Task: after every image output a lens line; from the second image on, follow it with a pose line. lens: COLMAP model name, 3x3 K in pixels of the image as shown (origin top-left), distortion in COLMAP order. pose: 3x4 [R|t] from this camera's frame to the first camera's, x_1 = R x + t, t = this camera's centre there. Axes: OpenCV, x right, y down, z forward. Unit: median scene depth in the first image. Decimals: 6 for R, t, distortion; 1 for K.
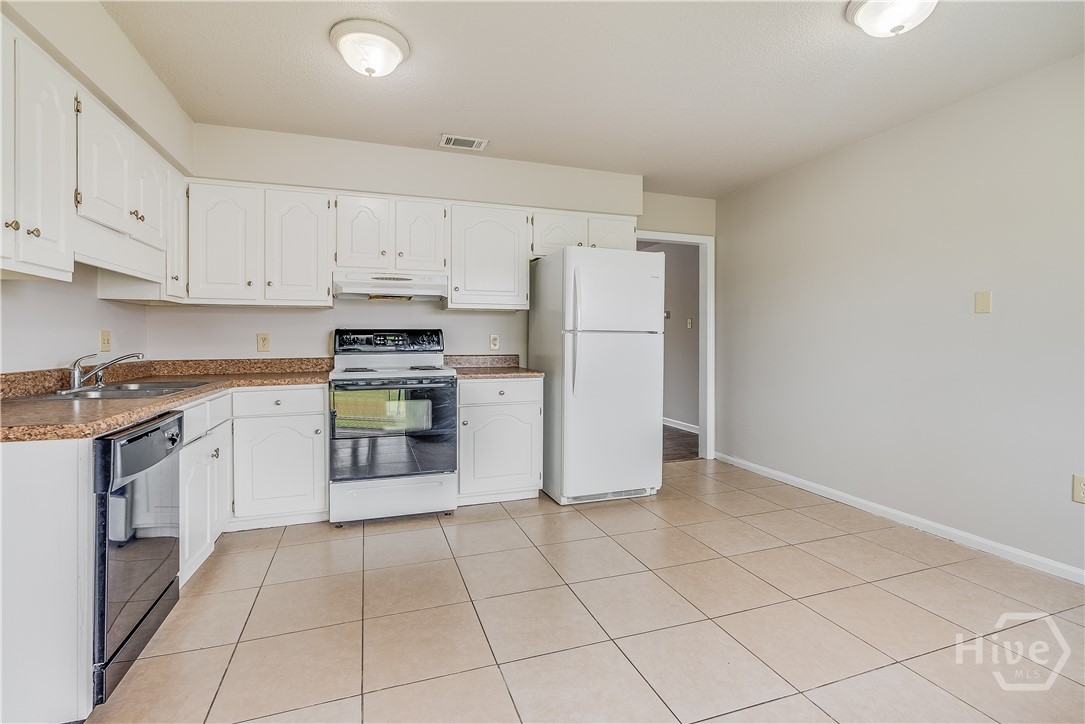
lens RADIAL K [[486.5, 0, 537.8], [0, 486.5, 352.9], [0, 0, 1]] dist [0.000102, 0.000823]
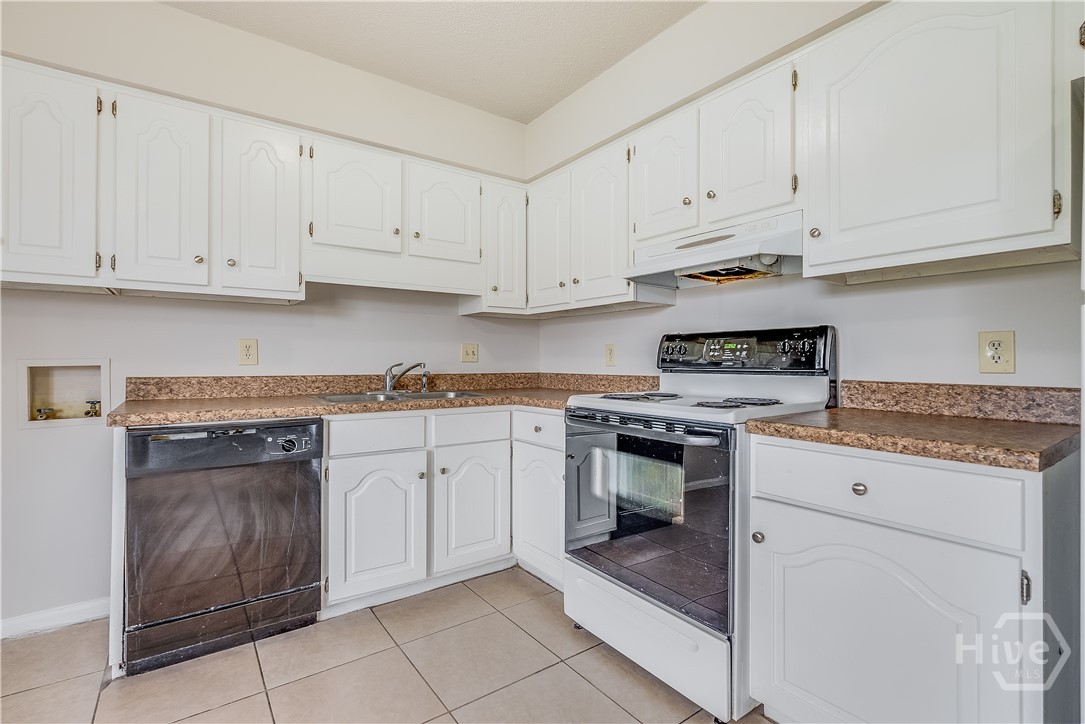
lens RADIAL K [[500.0, 0, 542.5], [0, 500.0, 362.0], [0, 0, 1]] dist [0.000929, 0.000397]
pose [[0.286178, 0.005512, -0.958161, 0.226433], [-0.028895, 0.999578, -0.002880, -0.004263], [0.957741, 0.028510, 0.286216, 0.701957]]
